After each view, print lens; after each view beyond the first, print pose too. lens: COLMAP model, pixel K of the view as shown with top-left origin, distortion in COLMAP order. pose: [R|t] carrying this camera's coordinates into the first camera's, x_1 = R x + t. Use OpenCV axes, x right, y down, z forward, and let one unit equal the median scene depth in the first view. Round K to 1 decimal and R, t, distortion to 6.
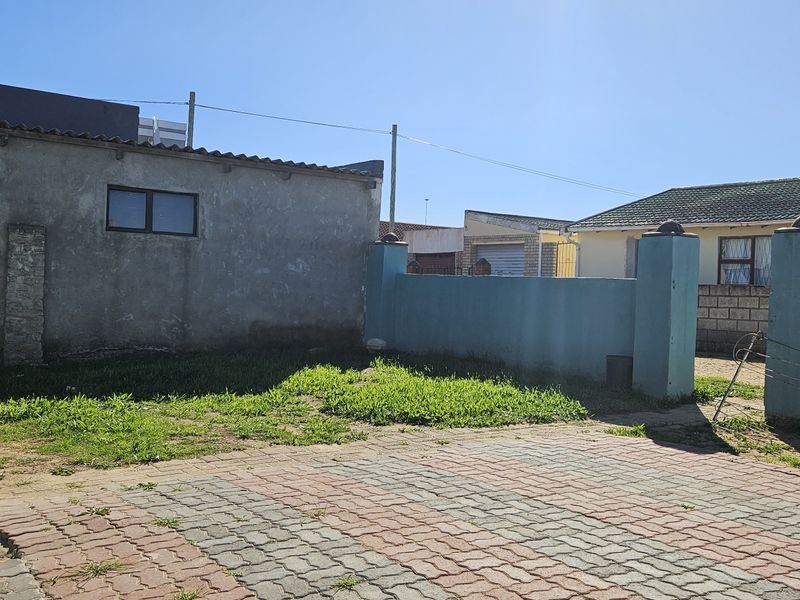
lens RADIAL K [[837.9, 0, 408.9], [0, 837.9, 282.2], [0, 0, 1]] dist [0.072133, 0.000000]
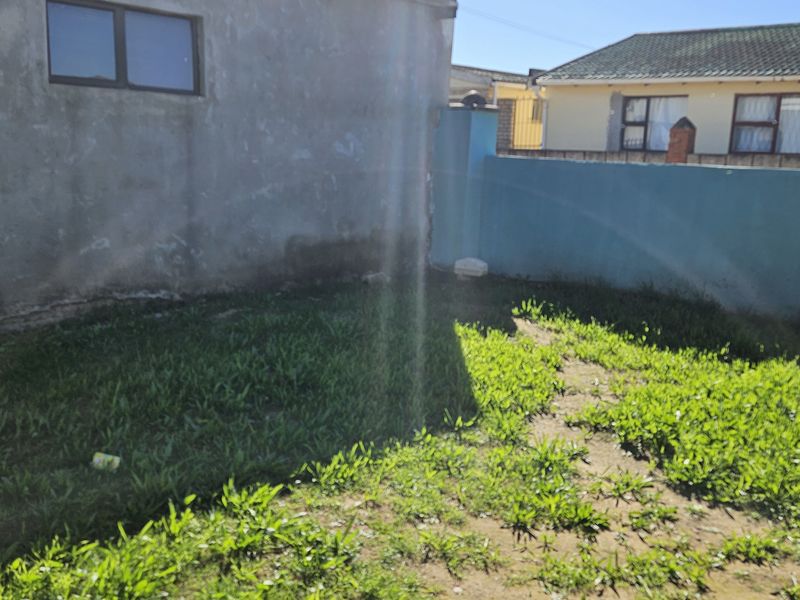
lens RADIAL K [[837.9, 0, 403.4], [0, 837.9, 296.3], [0, 0, 1]] dist [0.072133, 0.000000]
pose [[0.980319, -0.033277, 0.194597, -0.238008], [-0.004797, 0.981386, 0.191987, -0.031945], [-0.197364, -0.189142, 0.961911, 0.400933]]
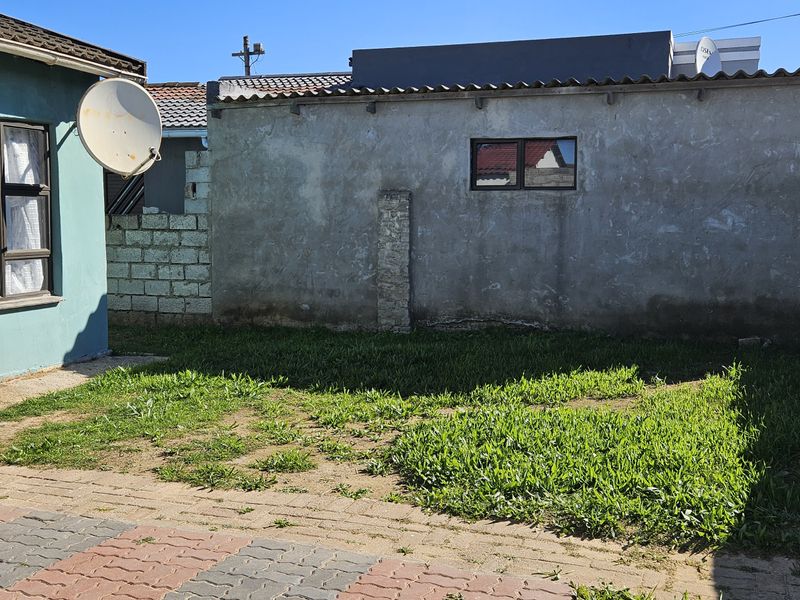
lens RADIAL K [[837.9, 0, 400.2], [0, 837.9, 296.6], [0, 0, 1]] dist [0.072133, 0.000000]
pose [[0.591868, 0.043877, -0.804840, 0.313542], [0.017536, 0.997580, 0.067280, -0.008856], [0.805844, -0.053934, 0.589666, 0.382993]]
